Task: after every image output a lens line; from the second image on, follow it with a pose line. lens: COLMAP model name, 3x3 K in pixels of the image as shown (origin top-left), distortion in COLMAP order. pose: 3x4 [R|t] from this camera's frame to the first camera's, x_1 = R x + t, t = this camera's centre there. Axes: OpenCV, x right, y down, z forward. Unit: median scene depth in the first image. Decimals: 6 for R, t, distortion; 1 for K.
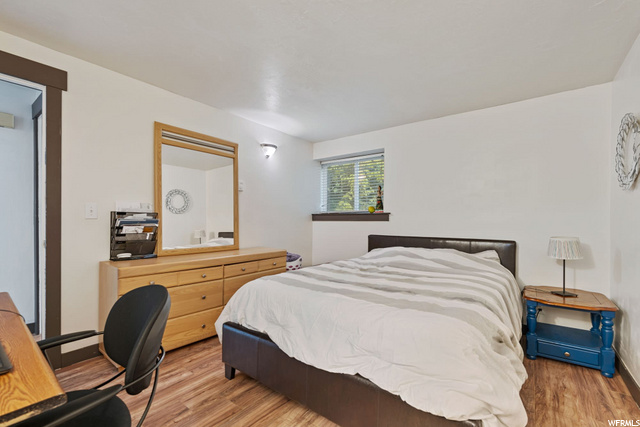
lens RADIAL K [[284.1, 0, 318.6], [0, 284.1, 220.5], [0, 0, 1]] dist [-0.000570, -0.000091]
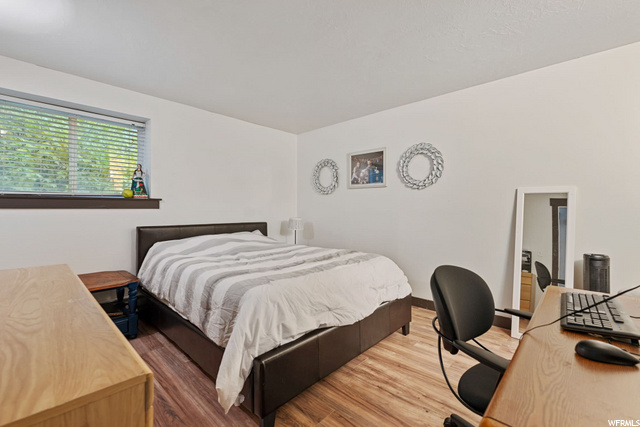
lens RADIAL K [[274.3, 0, 321.9], [0, 274.3, 217.2], [0, 0, 1]] dist [-0.001388, -0.000112]
pose [[0.085265, -0.031590, 0.995857, -0.658826], [-0.001197, 0.999493, 0.031807, 0.001602], [-0.996358, -0.003904, 0.085184, 0.557222]]
